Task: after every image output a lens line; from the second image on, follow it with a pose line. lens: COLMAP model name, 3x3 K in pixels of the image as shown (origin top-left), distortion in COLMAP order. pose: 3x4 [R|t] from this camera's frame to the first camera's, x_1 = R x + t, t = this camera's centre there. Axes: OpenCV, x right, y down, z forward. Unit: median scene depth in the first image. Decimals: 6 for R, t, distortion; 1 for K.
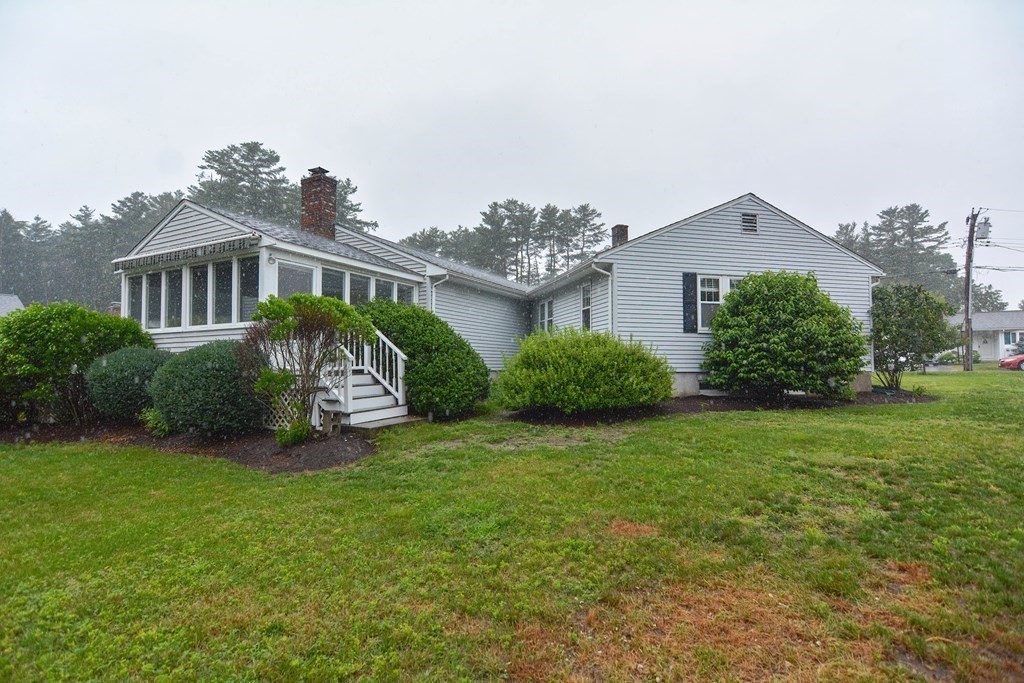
lens RADIAL K [[488.8, 0, 516.4], [0, 488.8, 355.2], [0, 0, 1]] dist [0.001637, -0.007004]
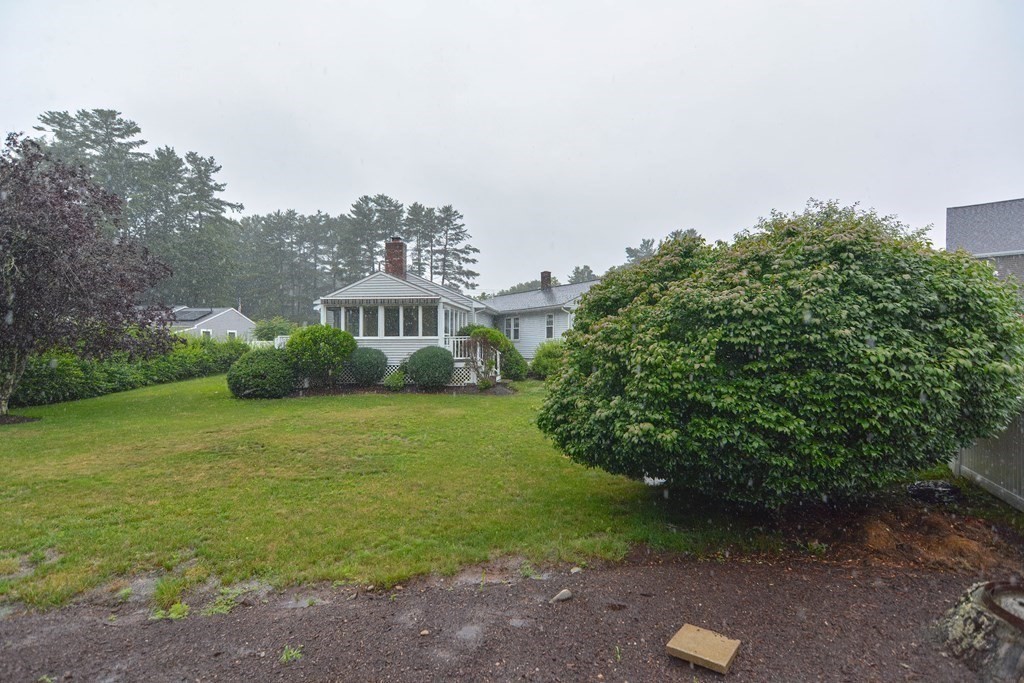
lens RADIAL K [[488.8, 0, 516.4], [0, 488.8, 355.2], [0, 0, 1]] dist [0.001637, -0.007004]
pose [[0.941666, 0.001300, 0.336546, -0.088036], [-0.012498, 0.999438, 0.031108, -0.005590], [-0.336317, -0.033500, 0.941153, -0.109363]]
